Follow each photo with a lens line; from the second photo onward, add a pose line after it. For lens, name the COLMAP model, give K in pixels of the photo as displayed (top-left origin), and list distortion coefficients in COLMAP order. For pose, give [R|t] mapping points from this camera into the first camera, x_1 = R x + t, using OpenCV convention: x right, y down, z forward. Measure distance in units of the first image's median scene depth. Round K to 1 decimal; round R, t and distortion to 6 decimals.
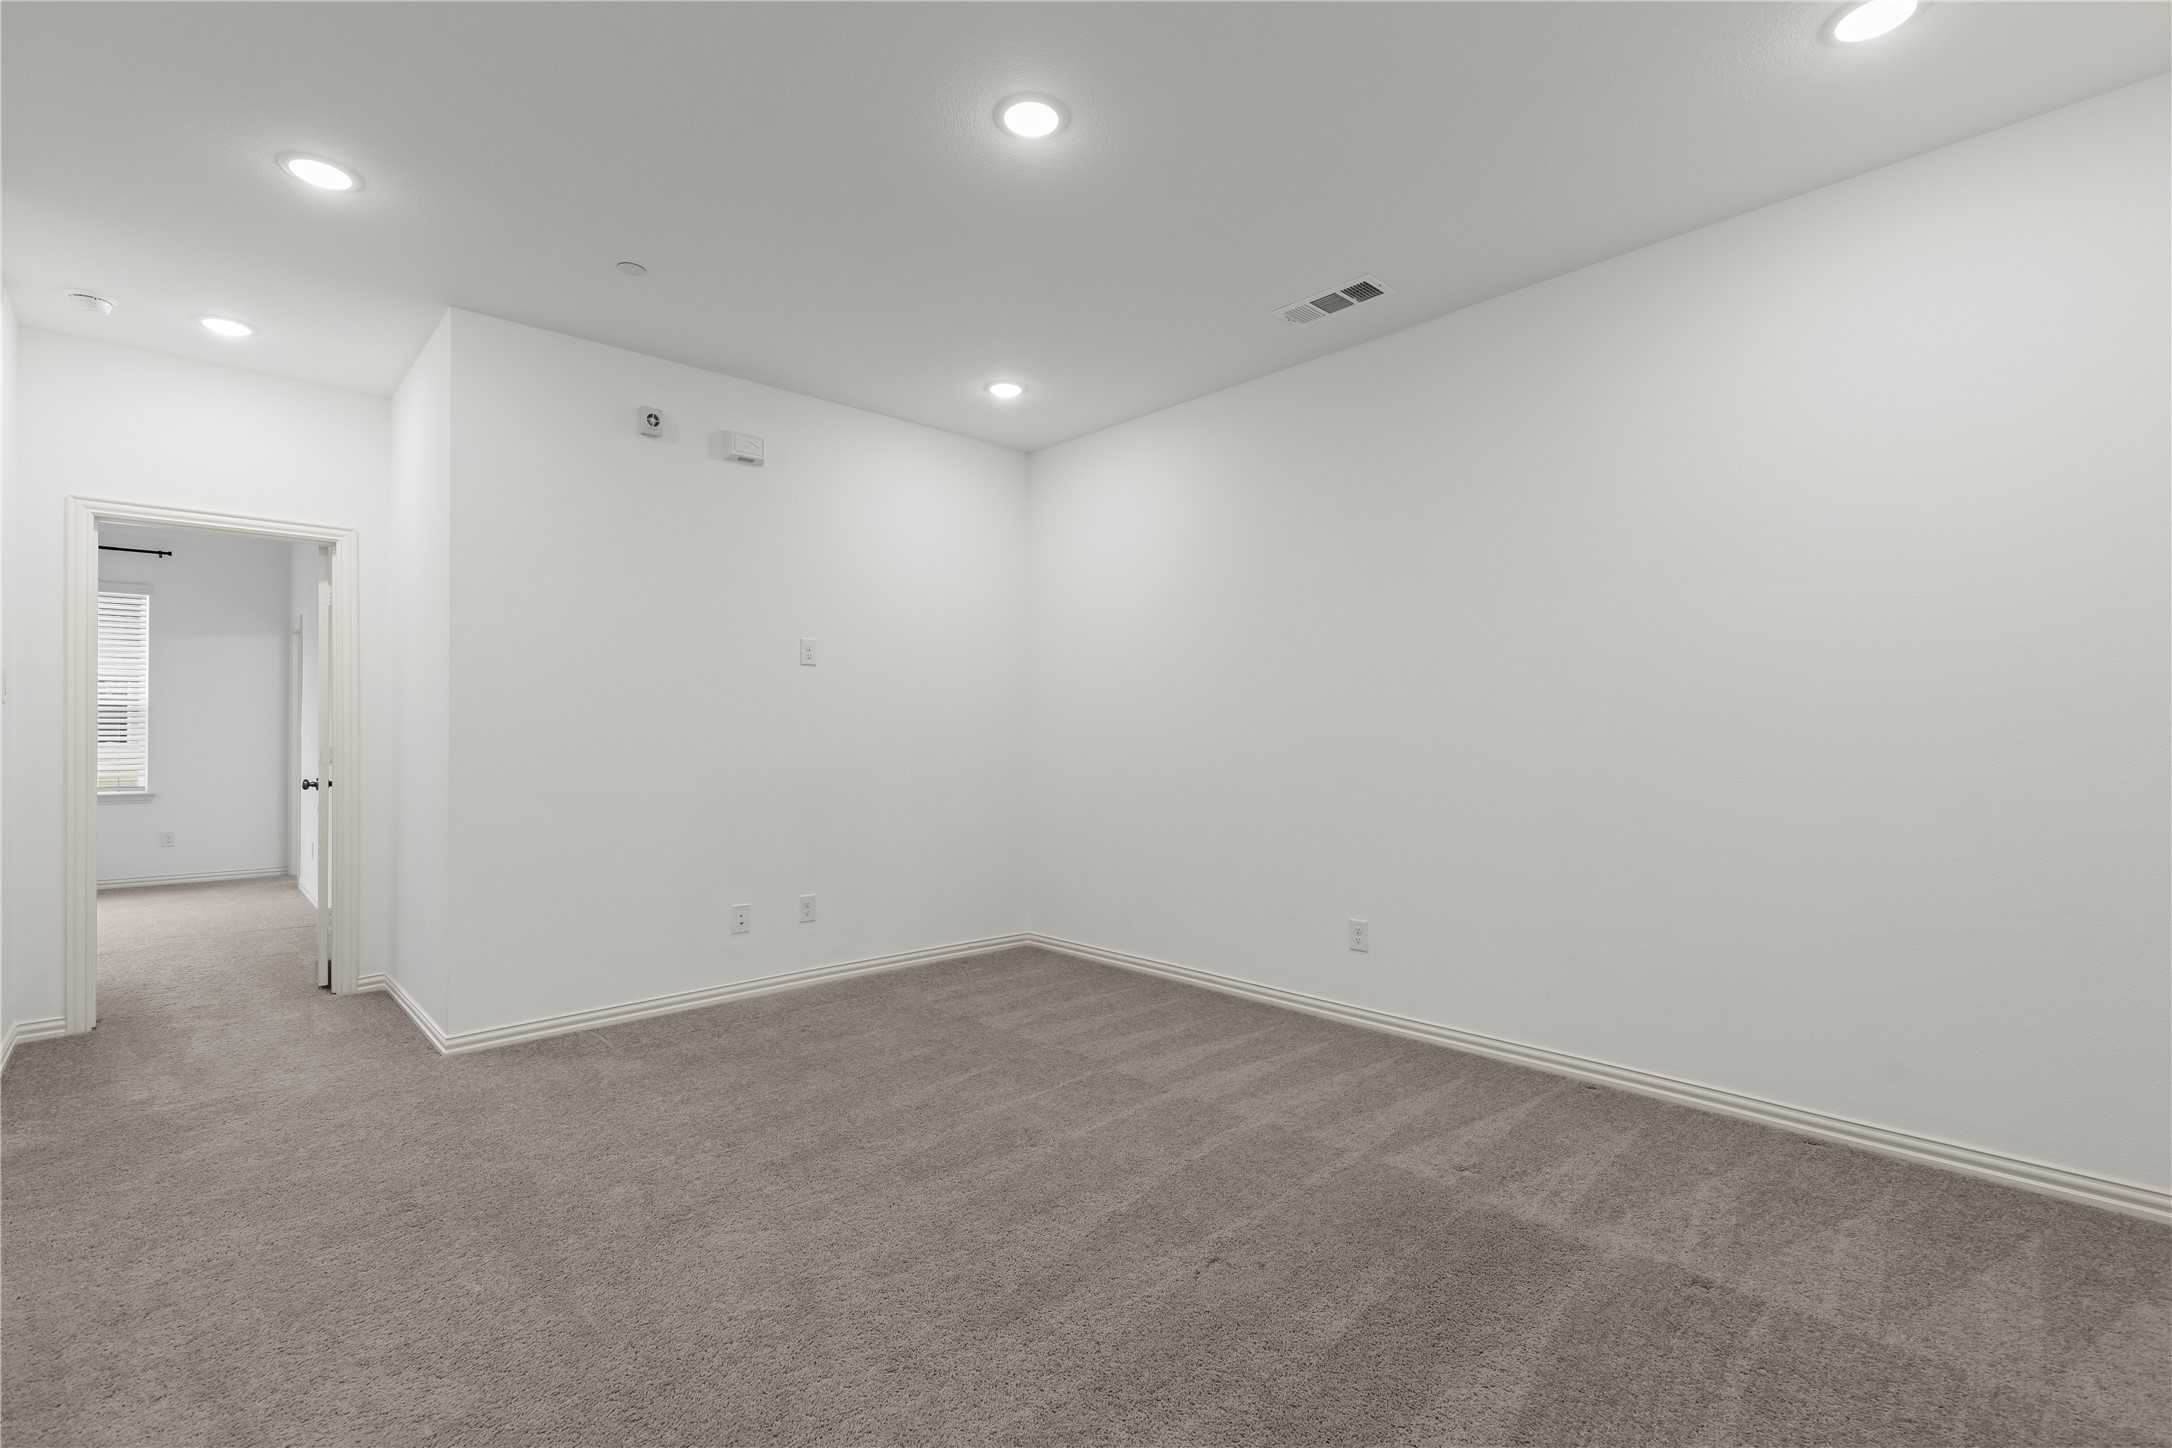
lens RADIAL K [[979.1, 0, 1085.1], [0, 979.1, 730.9], [0, 0, 1]] dist [0.008522, 0.000541]
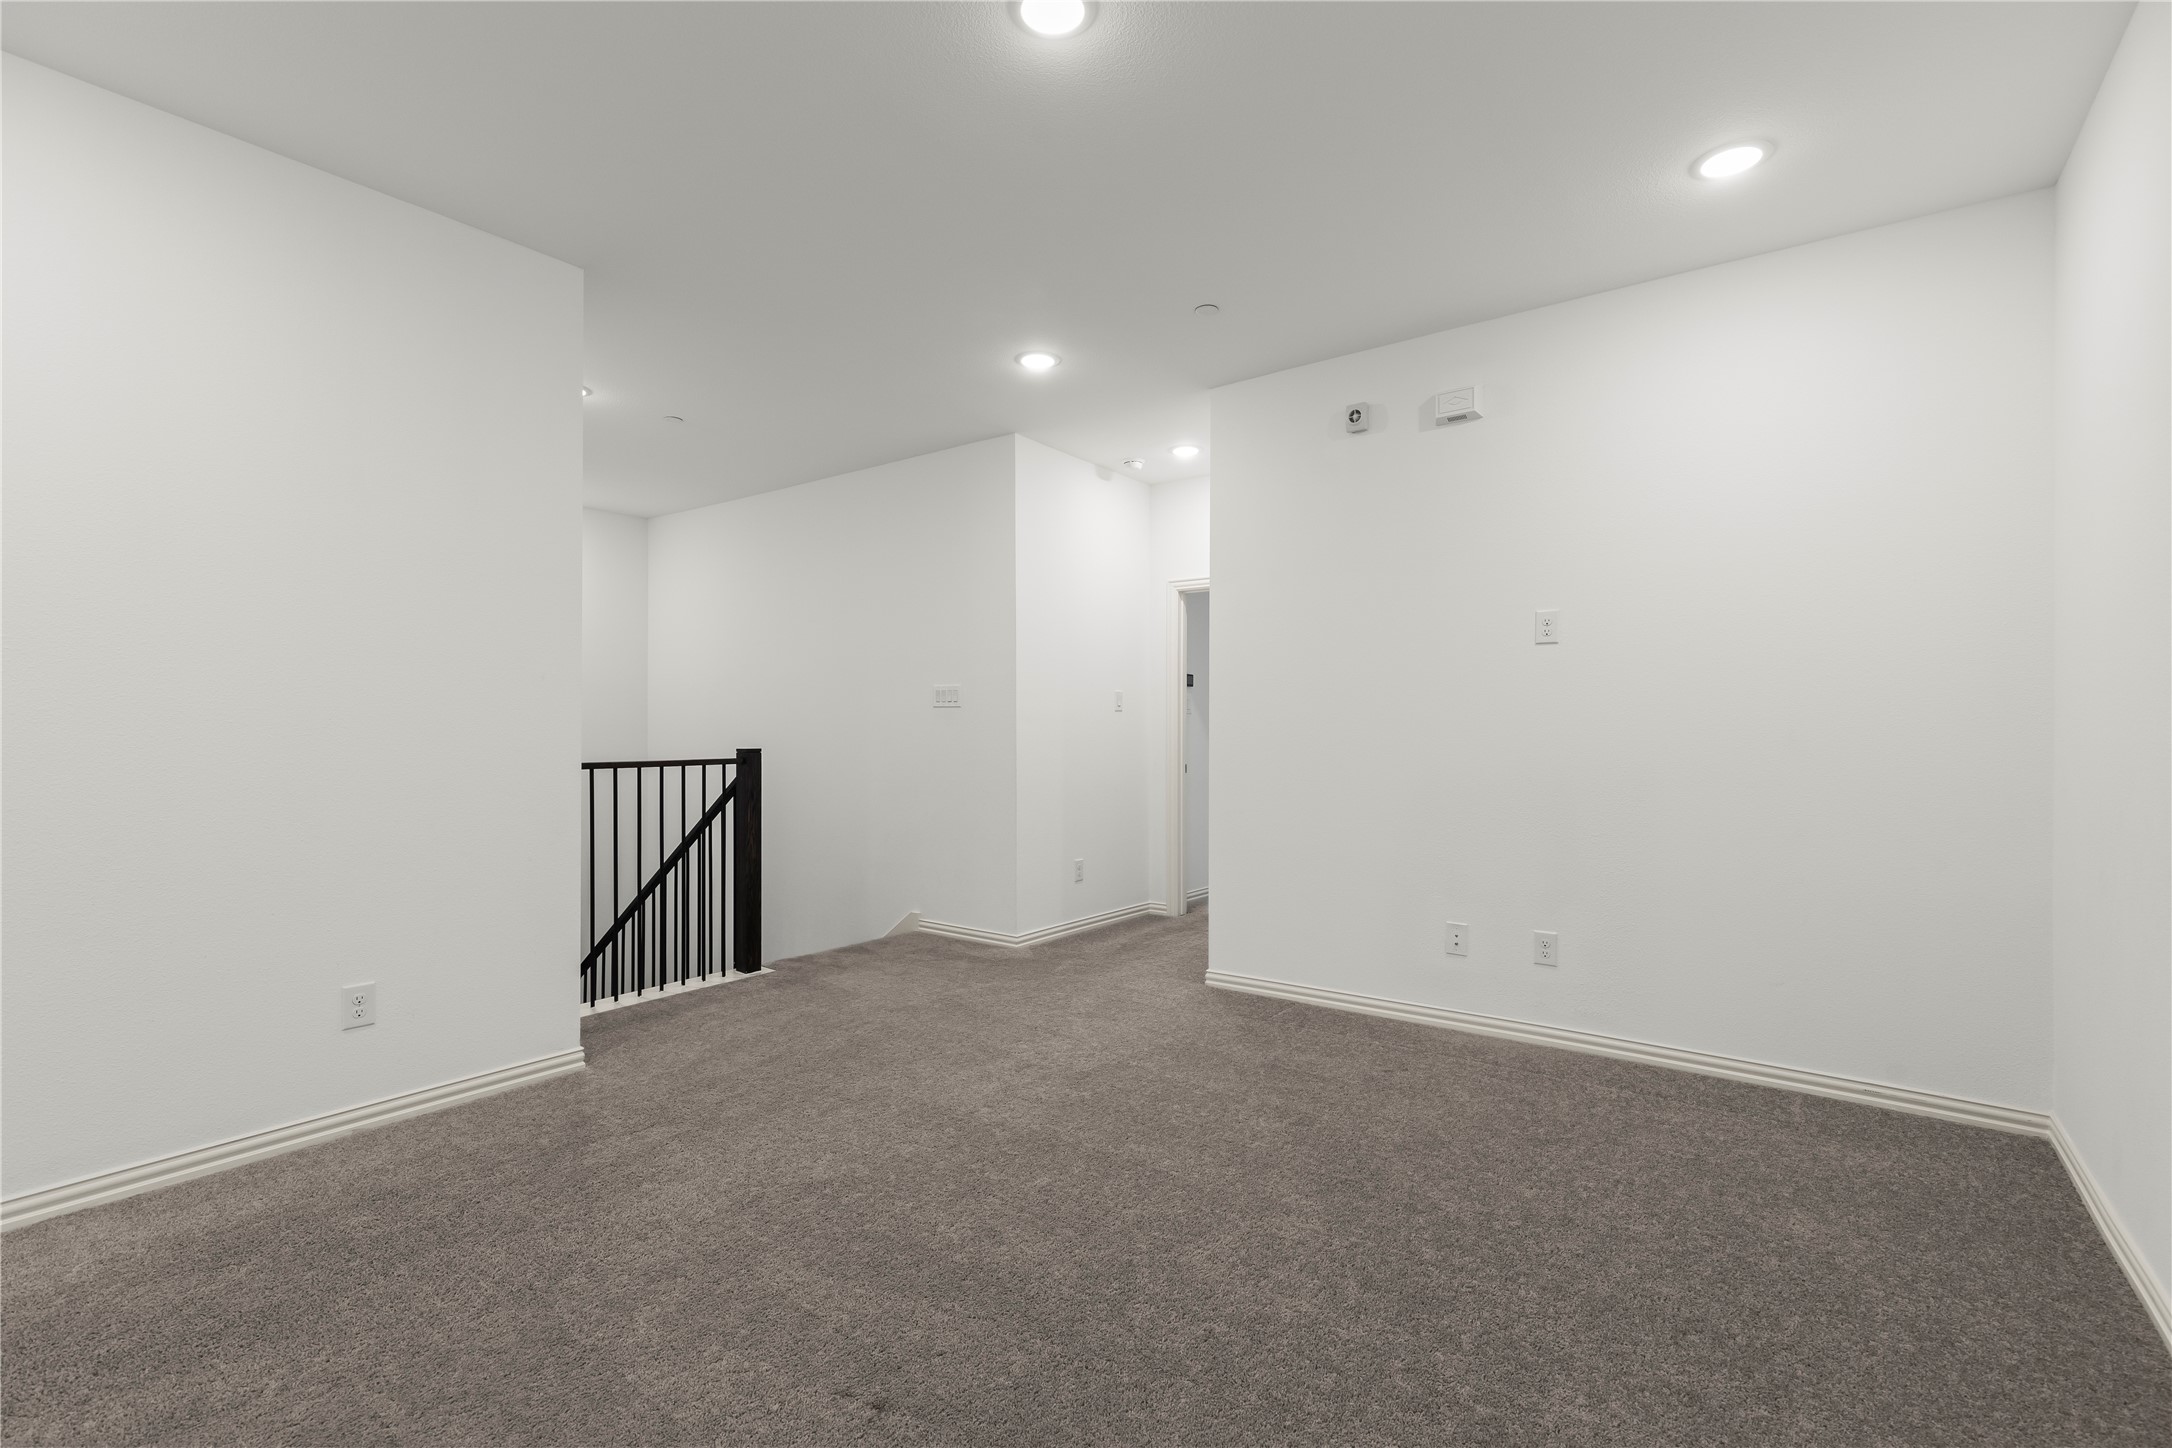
lens RADIAL K [[979.1, 0, 1082.1], [0, 979.1, 721.1], [0, 0, 1]] dist [0.008522, 0.000541]
pose [[0.172148, -0.007282, -0.985044, 0.463392], [0.000603, 0.999973, -0.007287, 0.001686], [0.985071, 0.000661, 0.172148, 0.516849]]
